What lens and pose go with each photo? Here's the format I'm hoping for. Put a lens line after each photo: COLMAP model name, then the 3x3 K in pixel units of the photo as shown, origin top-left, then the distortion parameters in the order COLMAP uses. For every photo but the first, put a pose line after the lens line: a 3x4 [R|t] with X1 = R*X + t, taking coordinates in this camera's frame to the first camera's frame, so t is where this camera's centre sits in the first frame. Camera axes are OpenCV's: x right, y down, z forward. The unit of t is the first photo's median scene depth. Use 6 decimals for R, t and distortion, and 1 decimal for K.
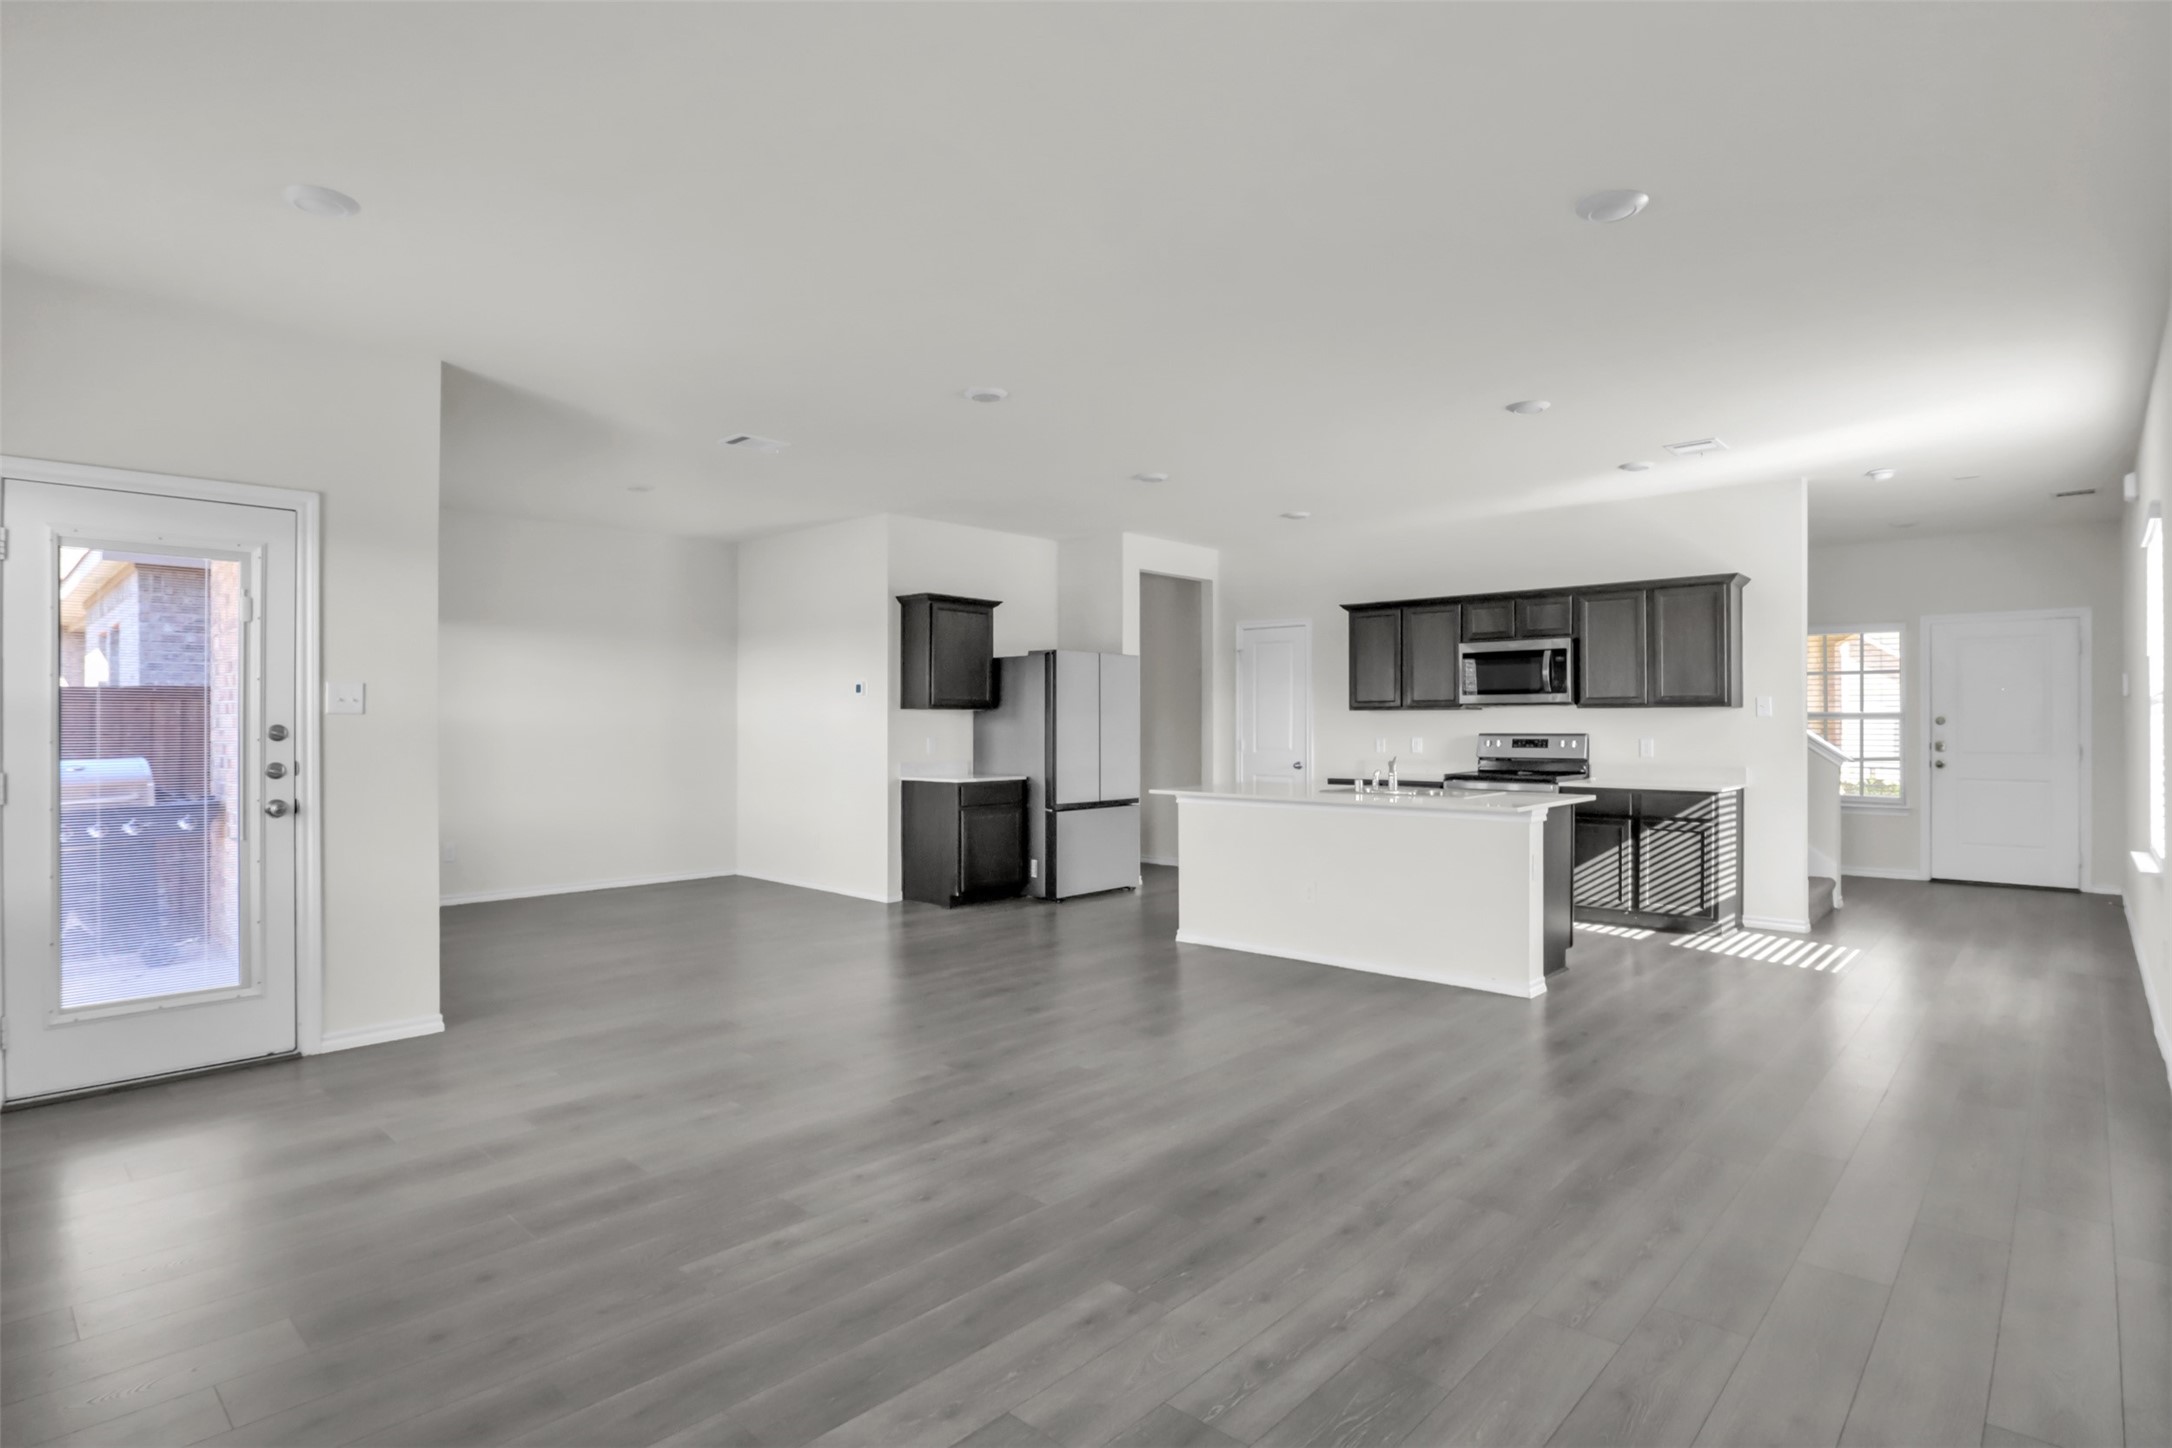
lens RADIAL K [[1086.1, 0, 1089.0], [0, 1086.1, 729.5], [0, 0, 1]] dist [0.001864, 0.000016]
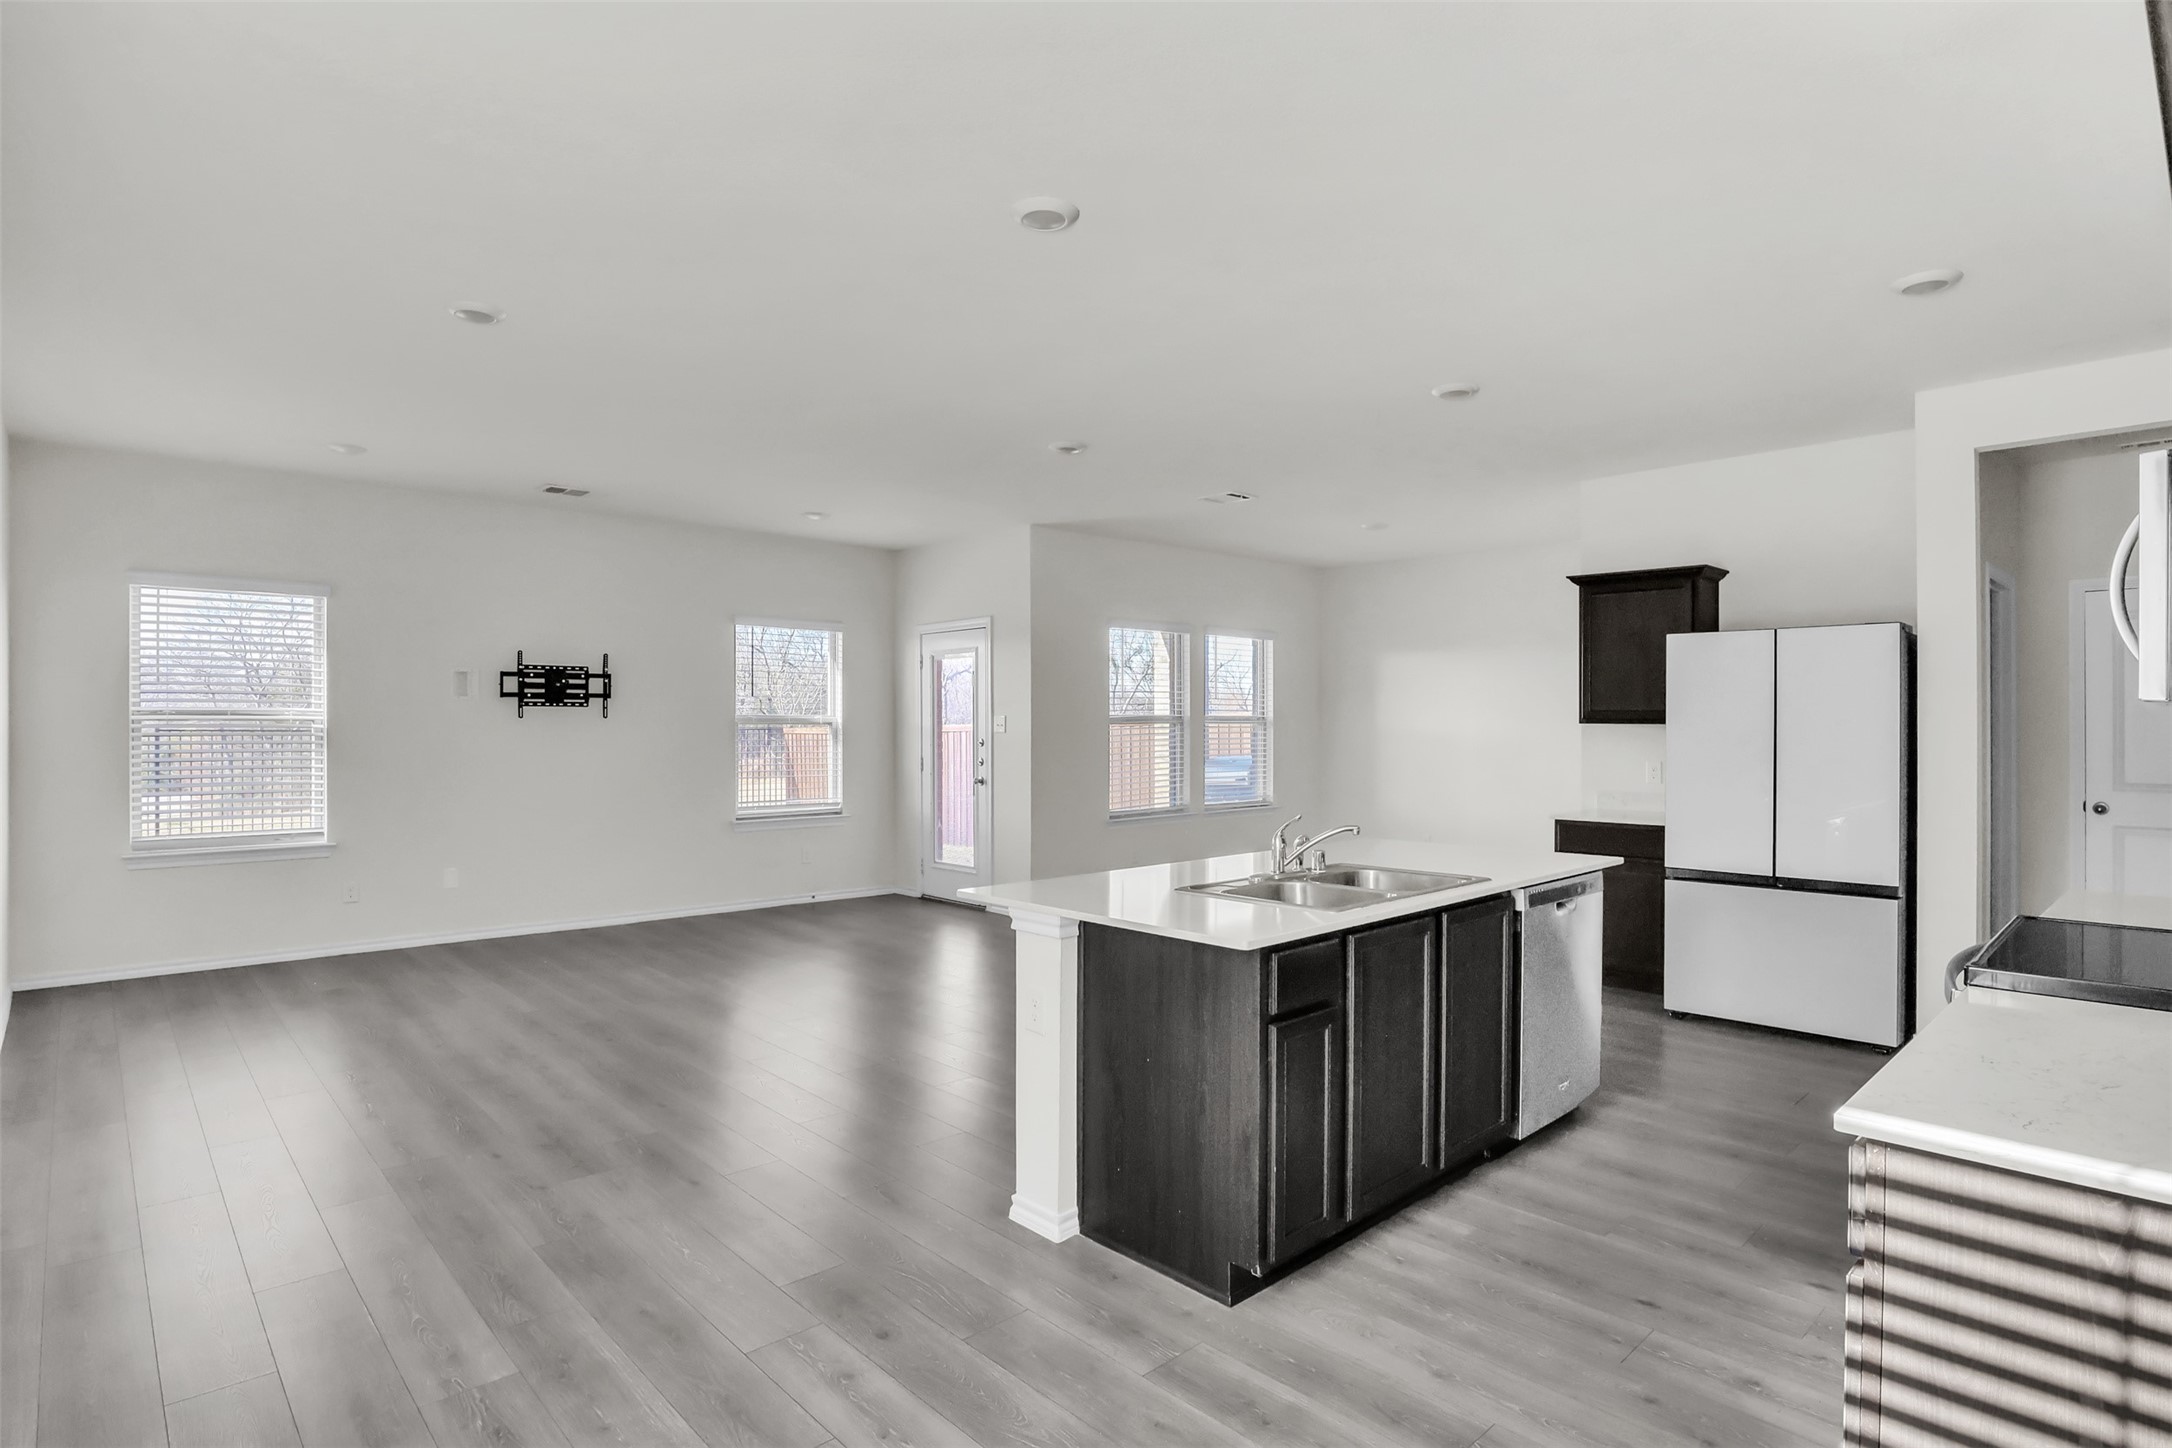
lens RADIAL K [[1086.1, 0, 1089.0], [0, 1086.1, 729.5], [0, 0, 1]] dist [0.001864, 0.000016]
pose [[-0.074519, -0.000805, -0.997219, 1.435342], [-0.007130, 0.999975, -0.000274, -0.024920], [0.997194, 0.007090, -0.074523, 1.569265]]
